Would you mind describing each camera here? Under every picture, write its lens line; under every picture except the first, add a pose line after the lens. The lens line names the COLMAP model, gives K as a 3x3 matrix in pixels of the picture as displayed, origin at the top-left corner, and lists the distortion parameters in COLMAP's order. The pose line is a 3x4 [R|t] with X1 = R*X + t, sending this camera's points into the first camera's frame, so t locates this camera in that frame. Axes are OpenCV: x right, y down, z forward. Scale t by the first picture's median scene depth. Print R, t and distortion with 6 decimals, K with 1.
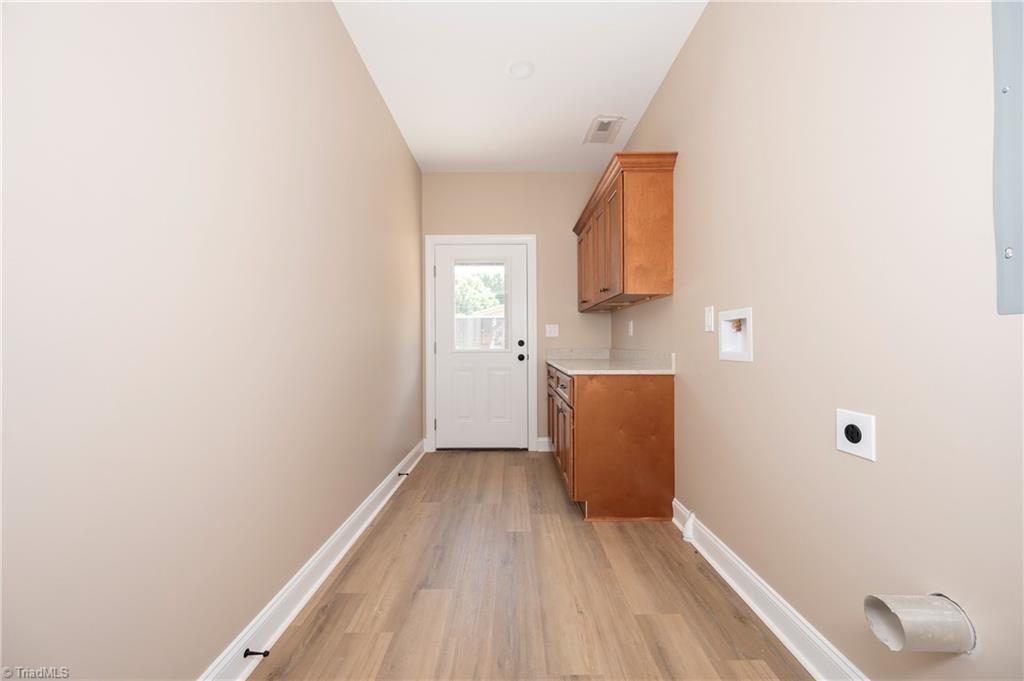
lens RADIAL K [[400.6, 0, 516.6], [0, 400.6, 340.5], [0, 0, 1]] dist [0.000330, 0.000355]
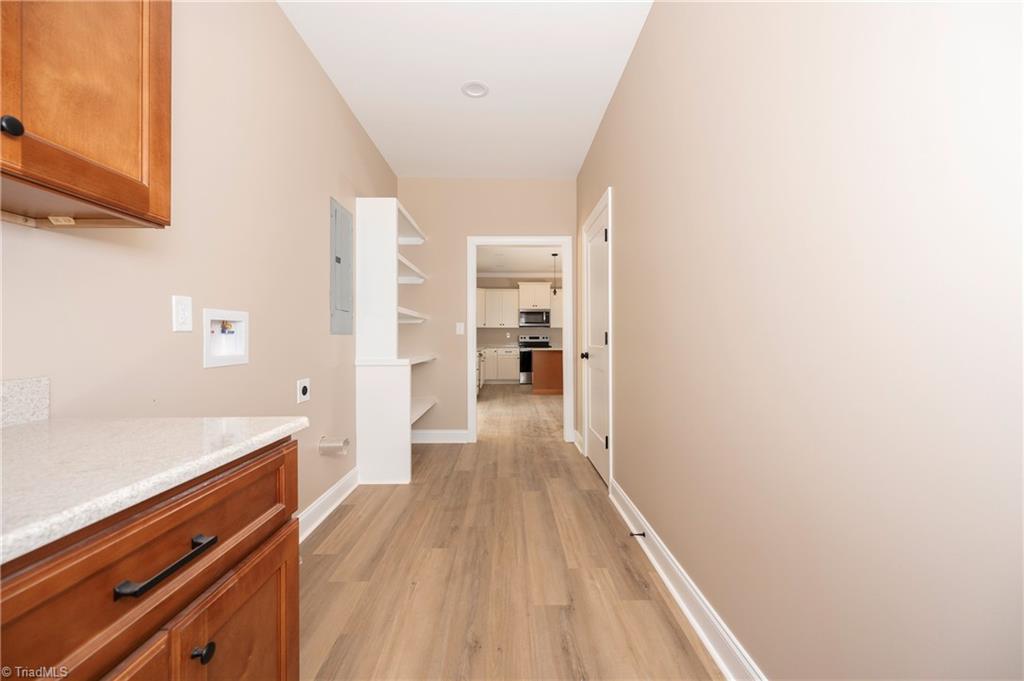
lens RADIAL K [[400.6, 0, 513.7], [0, 400.6, 338.4], [0, 0, 1]] dist [0.000330, 0.000355]
pose [[-0.999950, 0.007790, -0.006344, -0.096095], [0.007789, 0.999970, 0.000192, -0.006896], [0.006345, 0.000142, -0.999980, 1.709644]]
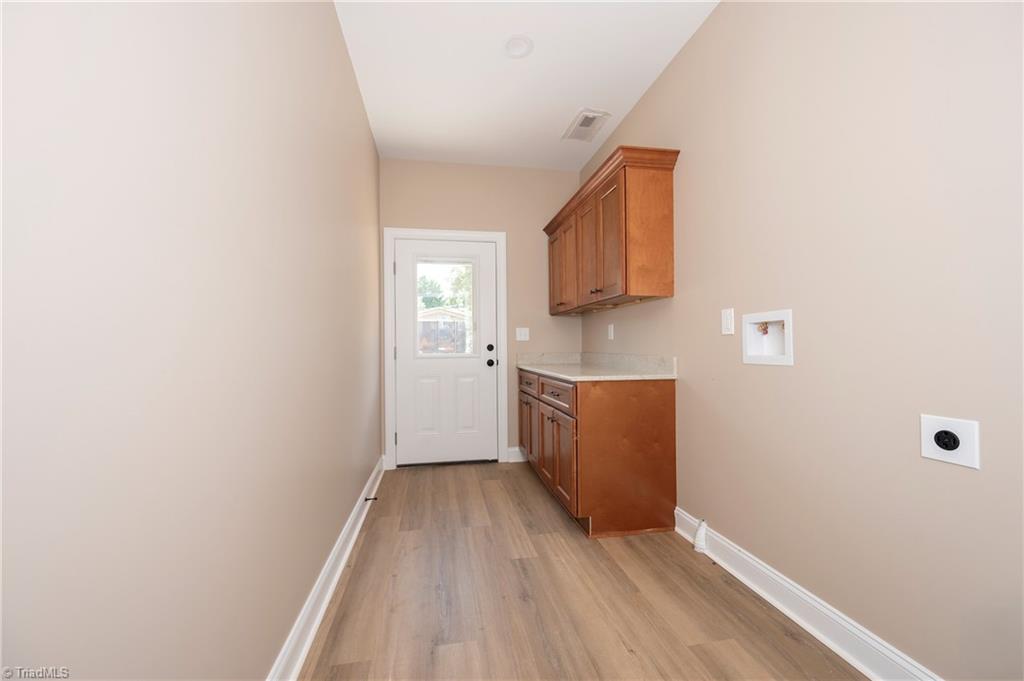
lens RADIAL K [[400.6, 0, 512.0], [0, 400.6, 342.9], [0, 0, 1]] dist [0.000330, 0.000355]
pose [[0.984839, -0.003594, 0.173436, -0.201871], [0.004389, 0.999982, -0.004204, -0.000350], [-0.173418, 0.004902, 0.984836, 0.136690]]
